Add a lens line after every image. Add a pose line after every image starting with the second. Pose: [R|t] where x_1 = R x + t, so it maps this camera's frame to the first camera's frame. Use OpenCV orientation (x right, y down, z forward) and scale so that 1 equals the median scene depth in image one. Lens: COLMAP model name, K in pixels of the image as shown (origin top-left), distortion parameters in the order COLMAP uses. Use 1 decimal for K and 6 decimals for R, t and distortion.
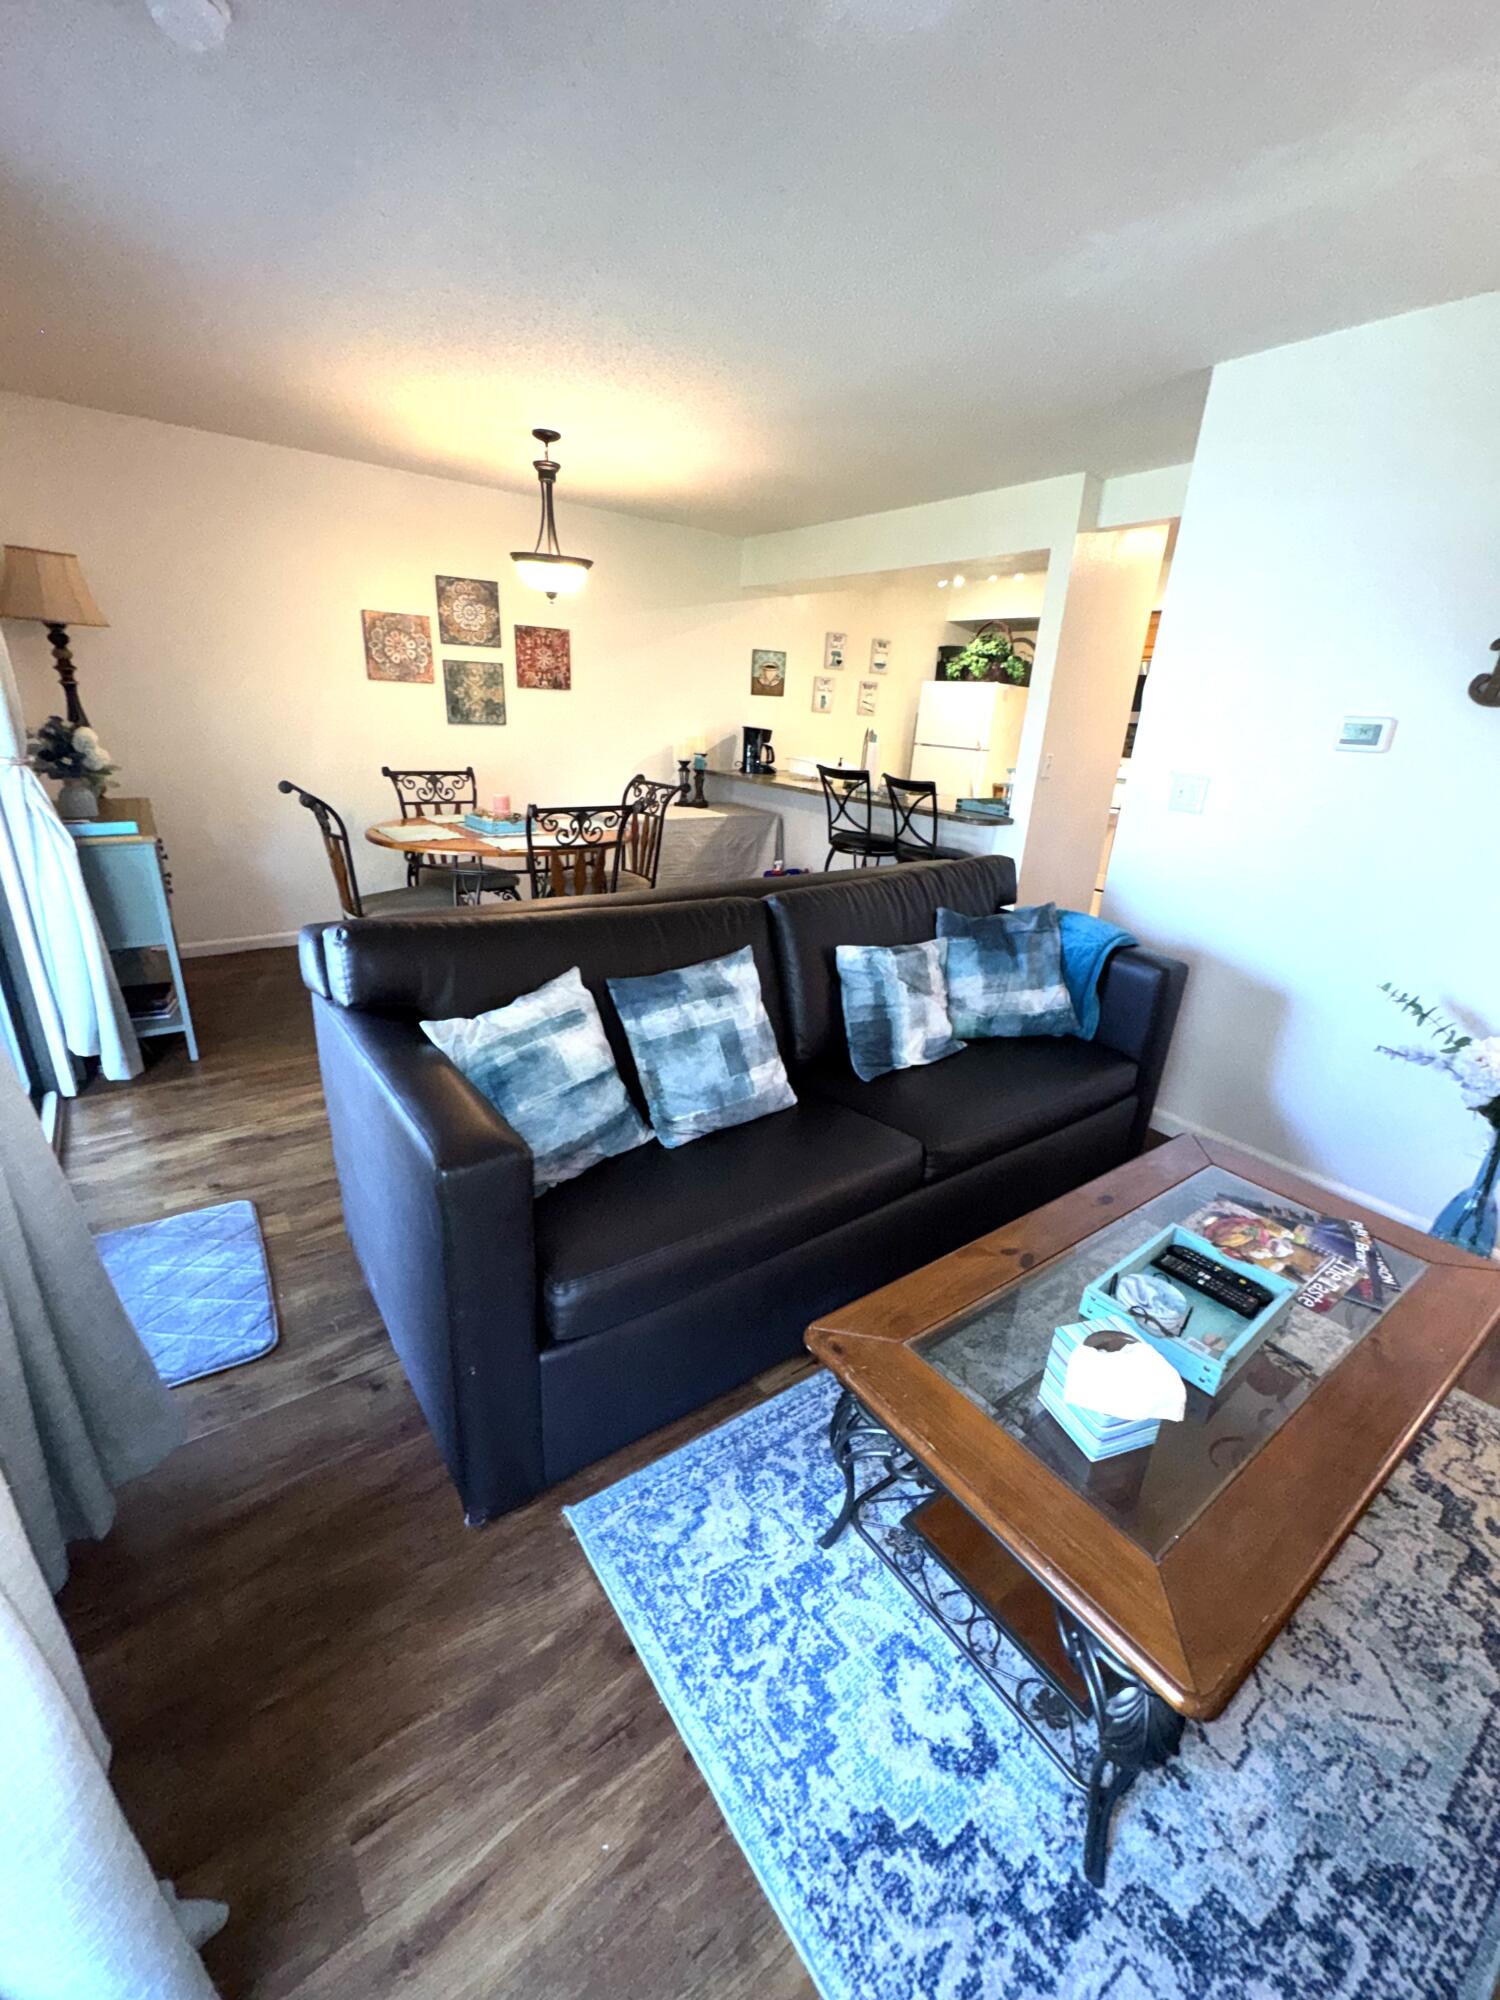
lens RADIAL K [[798.7, 0, 743.7], [0, 798.7, 1005.2], [0, 0, 1]] dist [-0.008342, -0.000001]
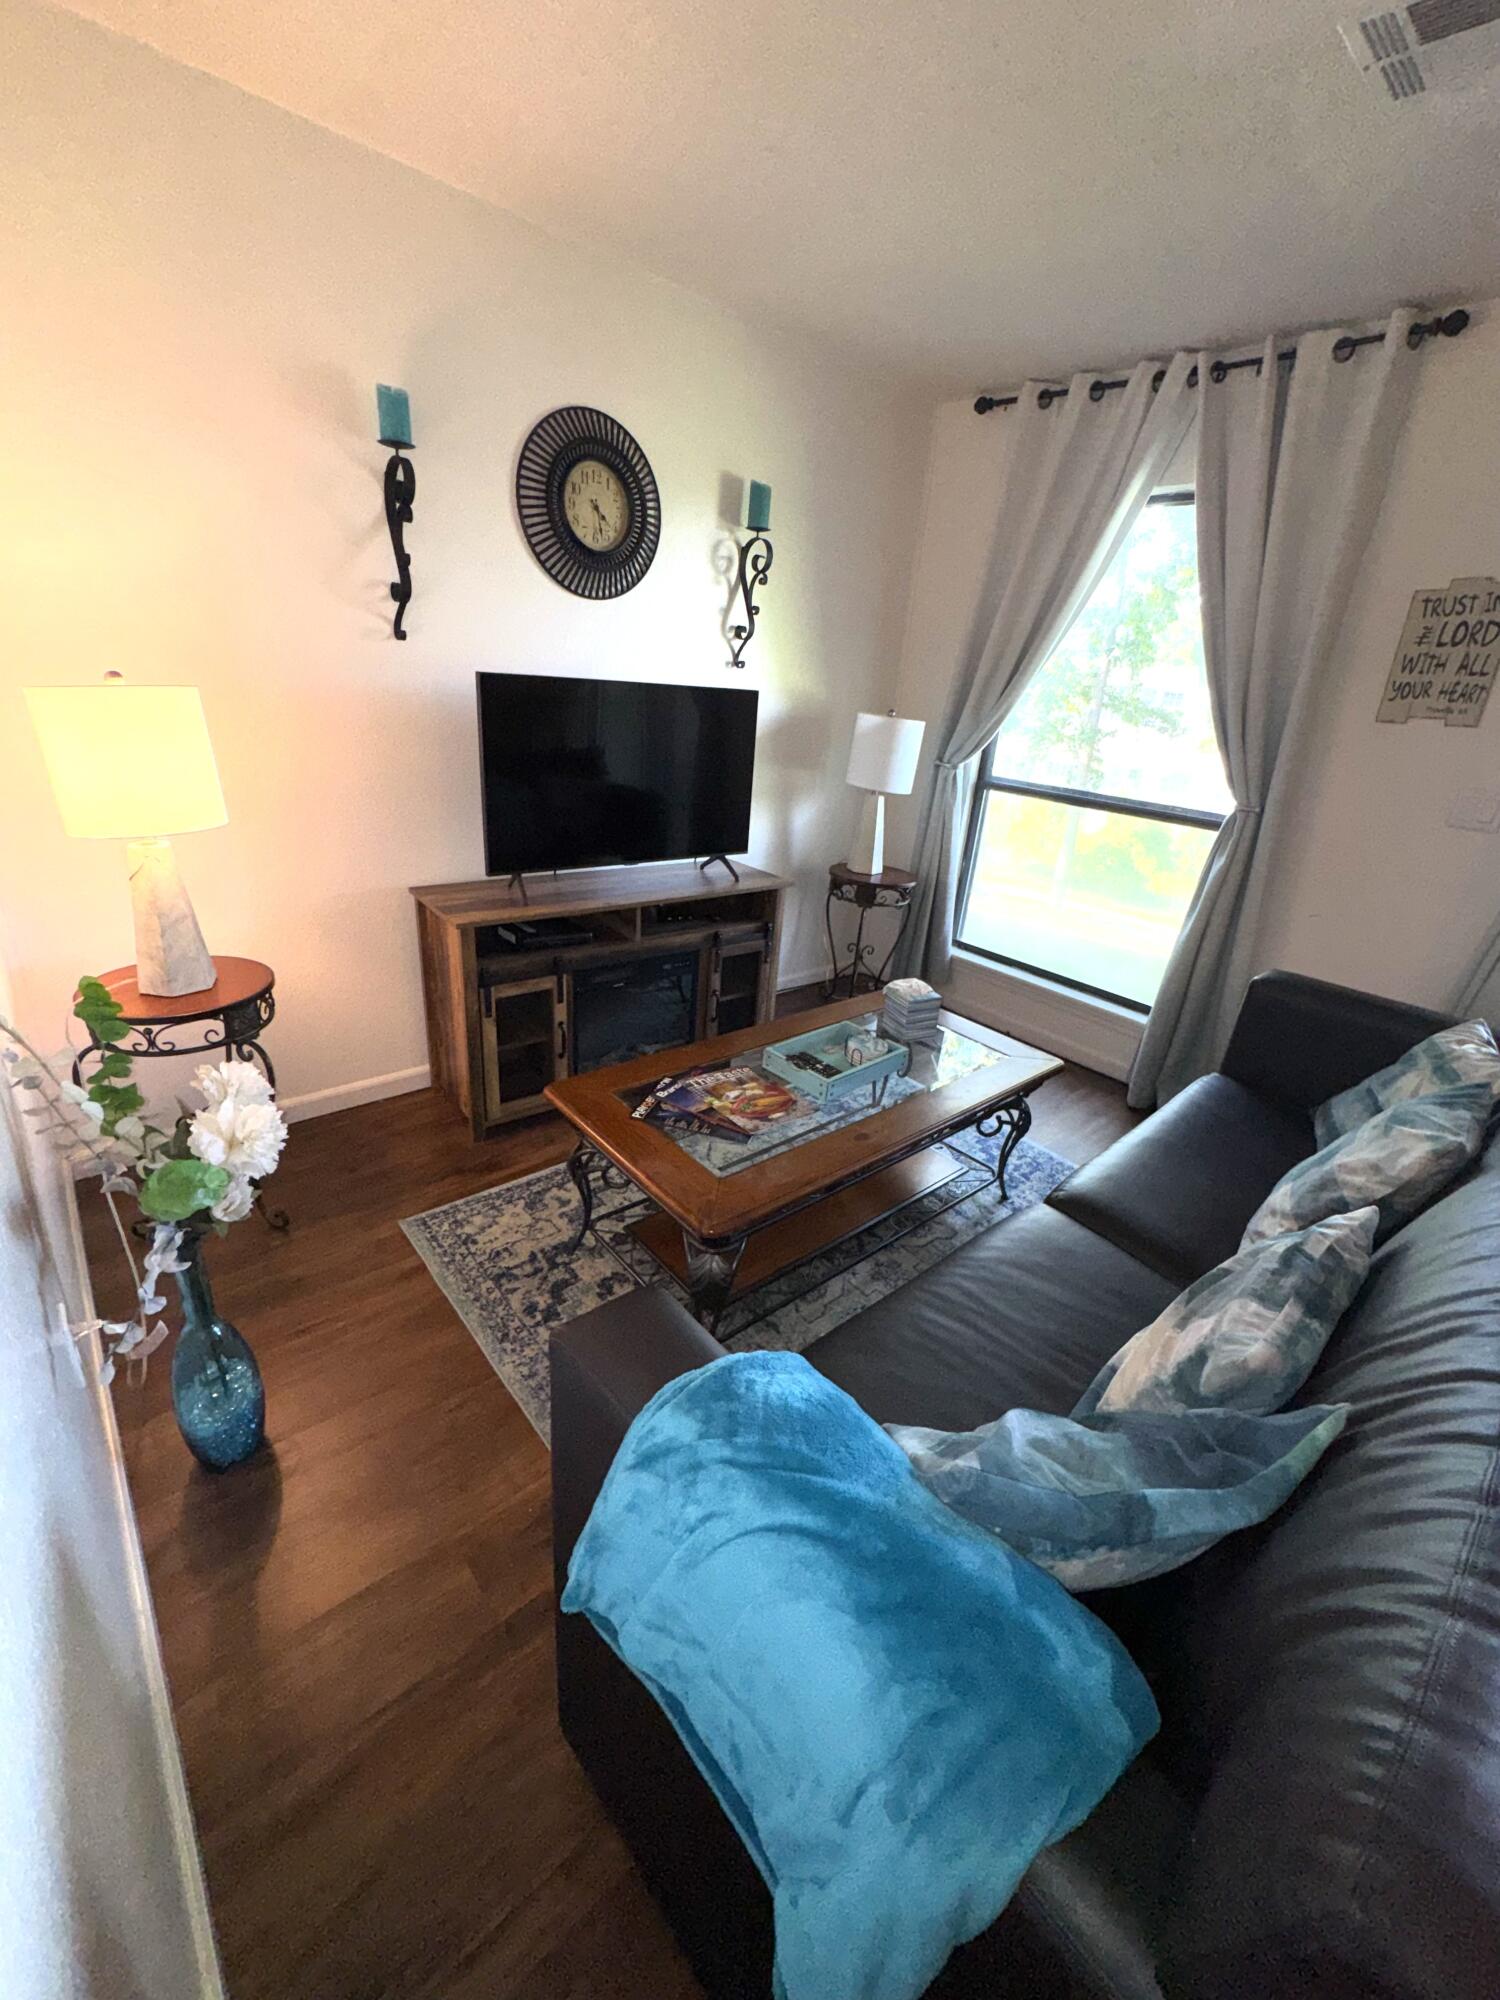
lens RADIAL K [[798.7, 0, 754.1], [0, 798.7, 1008.1], [0, 0, 1]] dist [-0.008342, -0.000001]
pose [[-0.988044, -0.089821, -0.125302, 0.789529], [-0.151227, 0.722687, 0.674428, -0.604407], [0.029976, 0.685314, -0.727630, 1.751718]]
